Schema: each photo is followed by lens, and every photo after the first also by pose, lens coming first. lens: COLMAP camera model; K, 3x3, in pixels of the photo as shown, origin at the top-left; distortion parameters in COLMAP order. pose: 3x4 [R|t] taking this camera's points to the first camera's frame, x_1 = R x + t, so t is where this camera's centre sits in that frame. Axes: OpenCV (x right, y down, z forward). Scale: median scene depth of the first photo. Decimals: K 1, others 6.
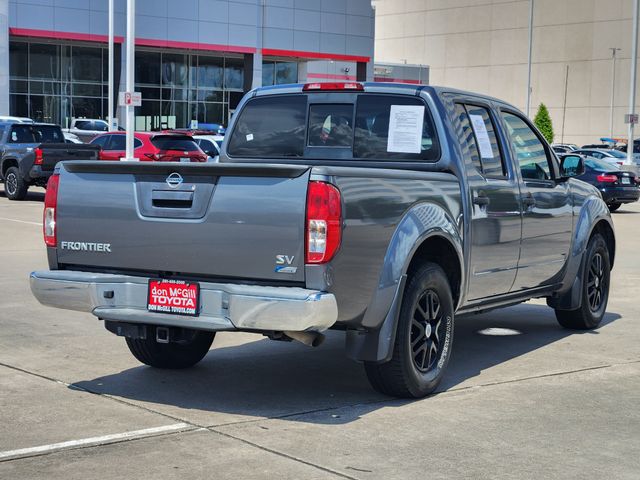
lens RADIAL K [[1203.7, 0, 320.0], [0, 1203.7, 240.0], [0, 0, 1]] dist [-0.449512, 4.545083]
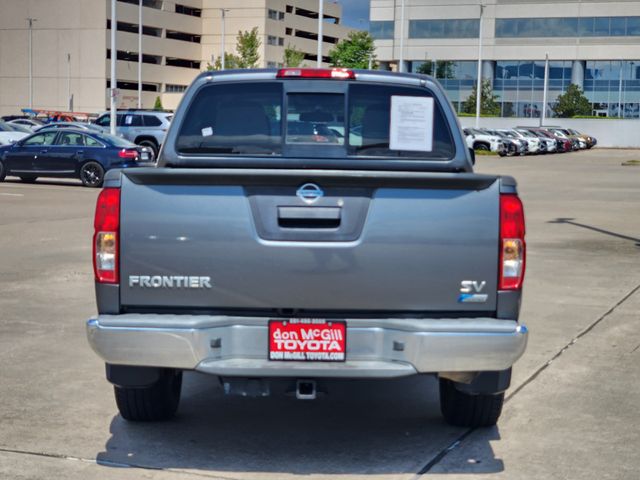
lens RADIAL K [[1227.5, 0, 319.6], [0, 1227.5, 190.7], [0, 0, 1]] dist [-0.414536, 3.357828]
pose [[0.883519, -0.024780, 0.467739, -0.488153], [0.032863, 0.999418, -0.009127, -0.043597], [-0.467241, 0.023435, 0.883819, 0.274273]]
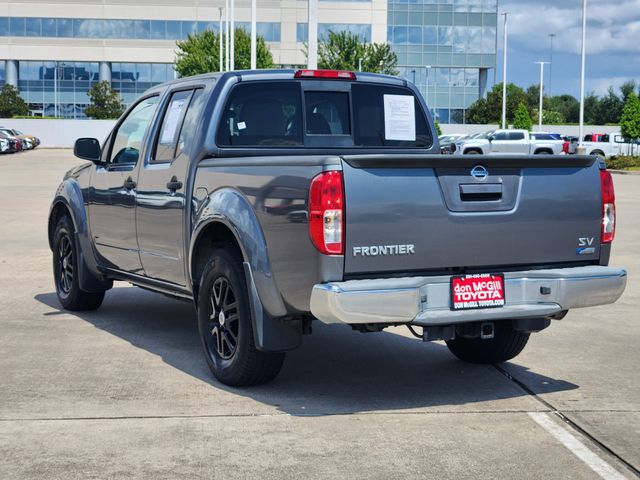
lens RADIAL K [[1203.7, 0, 320.0], [0, 1203.7, 240.0], [0, 0, 1]] dist [-0.449512, 4.545083]
pose [[0.574027, -0.082176, 0.814702, -0.988106], [0.063738, 0.996417, 0.055596, -0.057203], [-0.816352, 0.020014, 0.577208, 0.531567]]
